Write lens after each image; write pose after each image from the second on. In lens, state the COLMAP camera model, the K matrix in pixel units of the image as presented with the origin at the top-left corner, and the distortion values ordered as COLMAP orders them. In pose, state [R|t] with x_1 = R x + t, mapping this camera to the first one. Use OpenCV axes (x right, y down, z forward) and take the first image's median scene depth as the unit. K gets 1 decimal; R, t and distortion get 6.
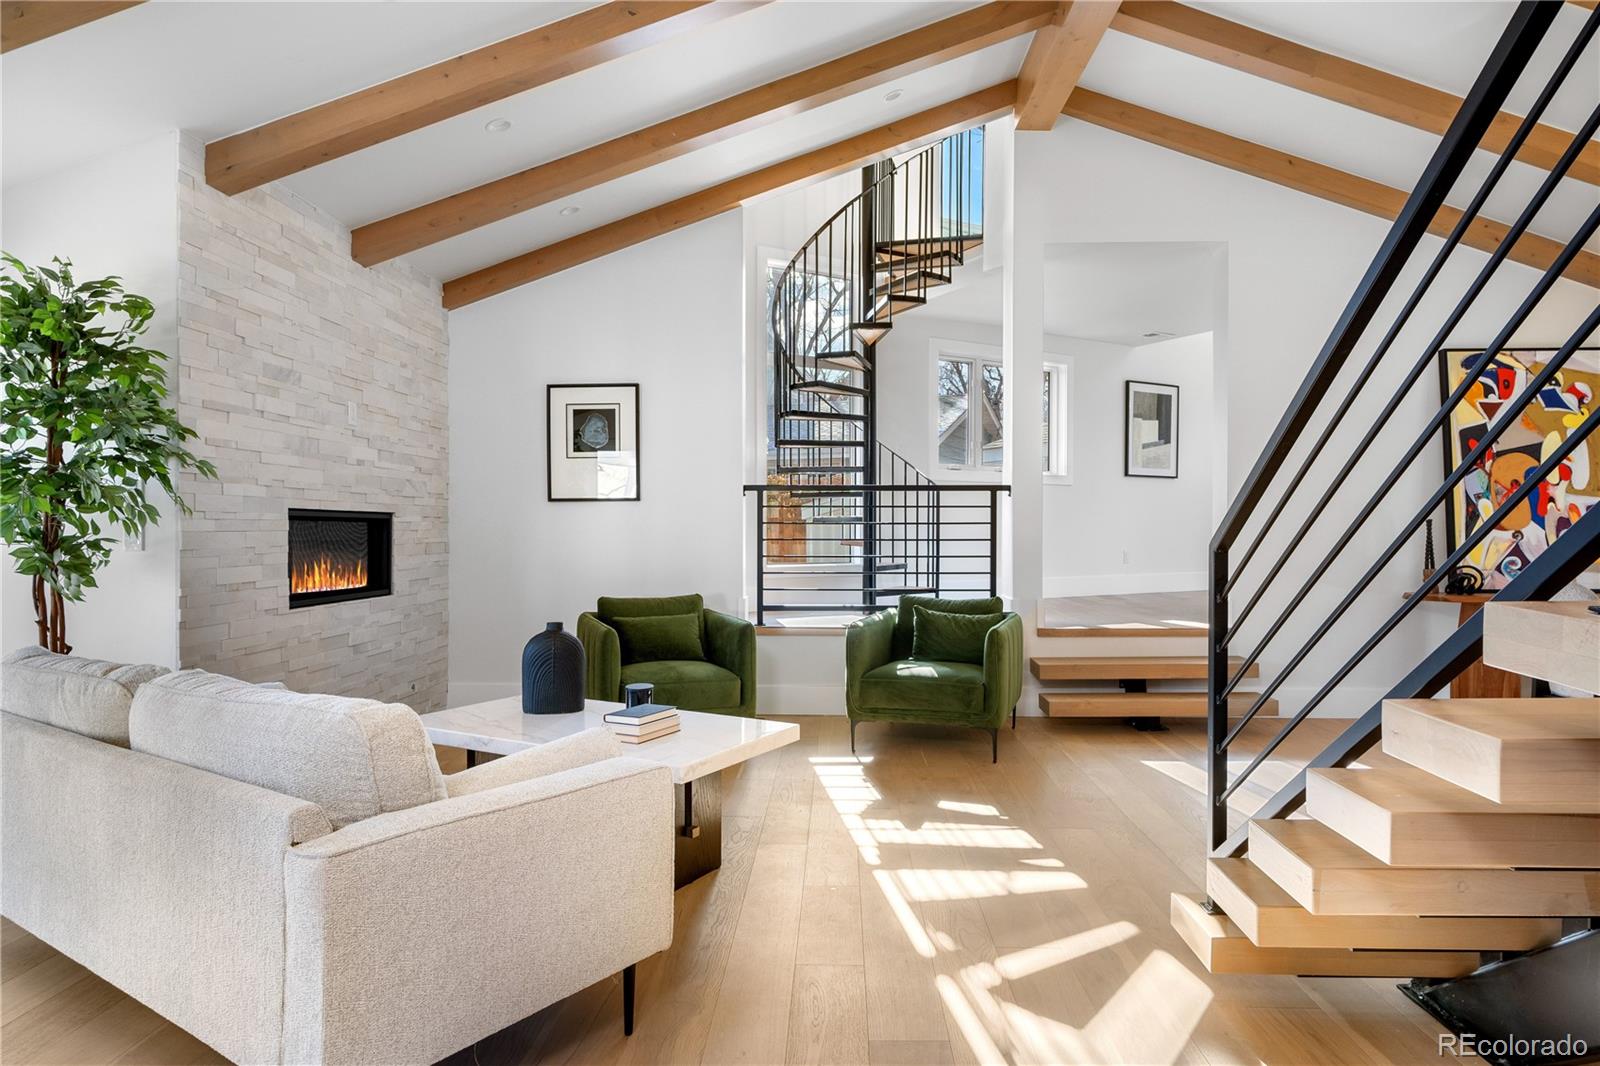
lens RADIAL K [[953.7, 0, 800.0], [0, 953.7, 533.0], [0, 0, 1]] dist [-0.001666, 0.000013]
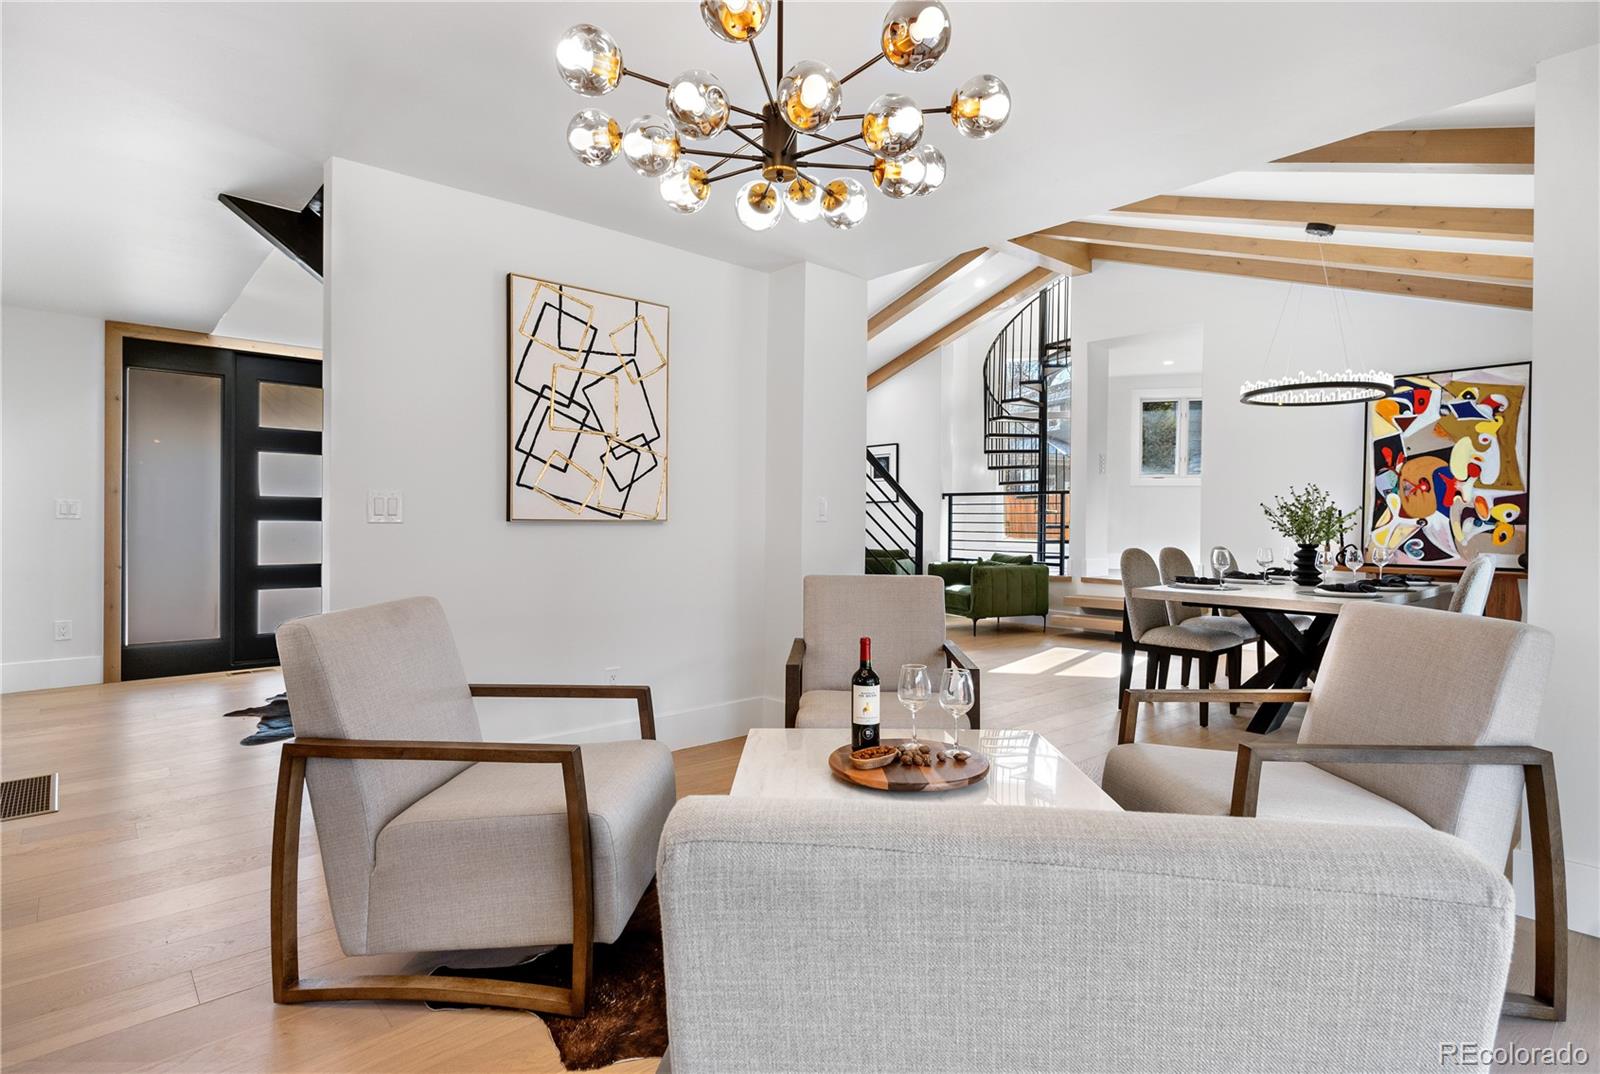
lens RADIAL K [[813.0, 0, 800.0], [0, 813.0, 537.0], [0, 0, 1]] dist [0.000059, -0.000037]
pose [[0.694130, 0.019166, -0.719594, 0.950616], [-0.013828, 0.999816, 0.013290, 0.018977], [0.719717, 0.000726, 0.694267, -0.333317]]
